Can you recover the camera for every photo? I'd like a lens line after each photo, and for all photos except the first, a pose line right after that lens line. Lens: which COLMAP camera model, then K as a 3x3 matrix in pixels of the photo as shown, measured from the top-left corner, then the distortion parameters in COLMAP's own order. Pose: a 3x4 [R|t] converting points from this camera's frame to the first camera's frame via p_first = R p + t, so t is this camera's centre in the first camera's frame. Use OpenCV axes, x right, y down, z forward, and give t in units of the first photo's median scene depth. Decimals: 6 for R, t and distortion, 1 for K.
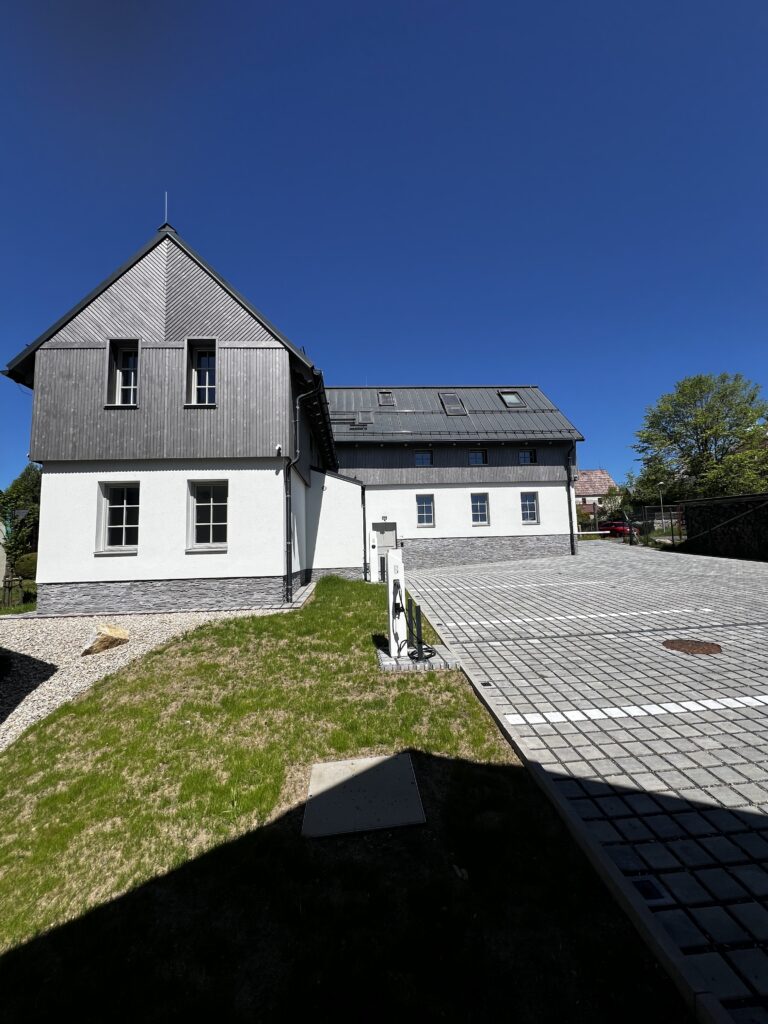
lens RADIAL K [[413.6, 0, 379.3], [0, 413.6, 510.2], [0, 0, 1]] dist [0.001762, 0.001015]
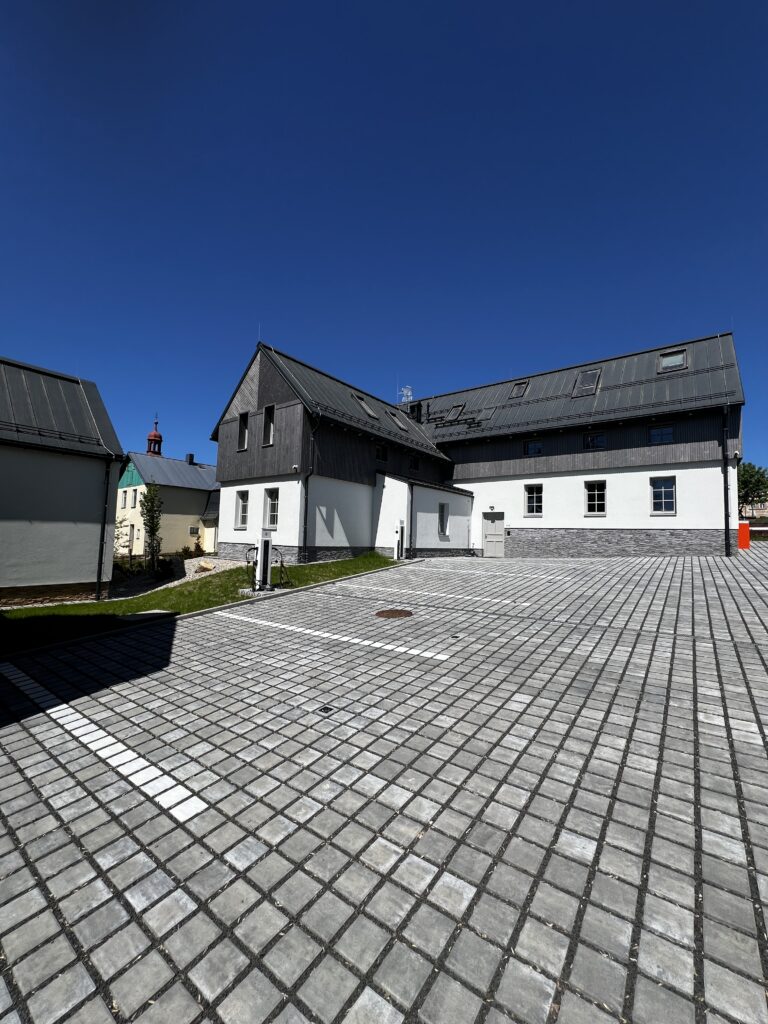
lens RADIAL K [[413.2, 0, 381.4], [0, 413.2, 510.3], [0, 0, 1]] dist [0.001726, -0.000001]
pose [[0.751468, 0.004831, -0.659751, 1.139577], [0.017824, 0.999460, 0.027620, -0.022267], [0.659528, -0.032515, 0.750976, 0.007822]]
